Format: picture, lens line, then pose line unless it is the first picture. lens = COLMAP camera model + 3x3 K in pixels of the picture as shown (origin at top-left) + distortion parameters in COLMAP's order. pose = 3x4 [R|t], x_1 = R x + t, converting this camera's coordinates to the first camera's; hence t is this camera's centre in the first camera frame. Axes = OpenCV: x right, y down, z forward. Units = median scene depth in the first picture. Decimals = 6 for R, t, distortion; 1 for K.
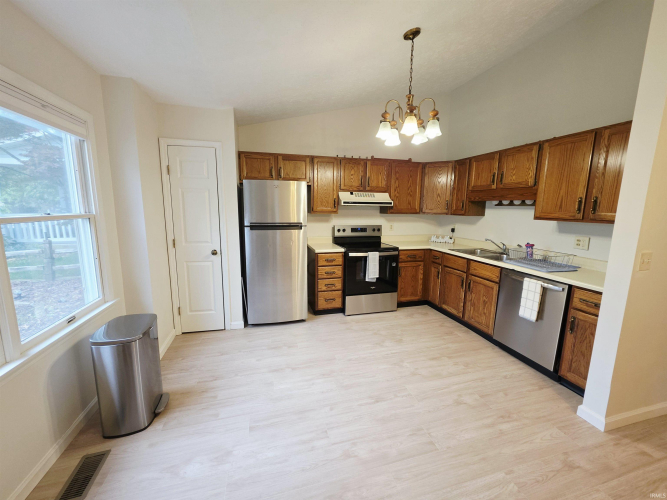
lens RADIAL K [[267.8, 0, 332.8], [0, 267.8, 248.4], [0, 0, 1]] dist [-0.000160, -0.000163]
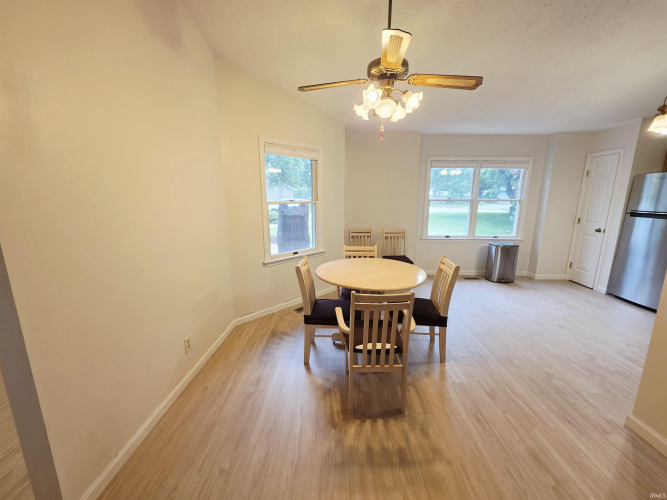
lens RADIAL K [[267.8, 0, 335.2], [0, 267.8, 248.1], [0, 0, 1]] dist [-0.000160, -0.000163]
pose [[-0.272712, 0.176937, -0.945686, 1.391612], [-0.153420, 0.962368, 0.224301, 0.002450], [0.949785, 0.206257, -0.235303, 0.055068]]
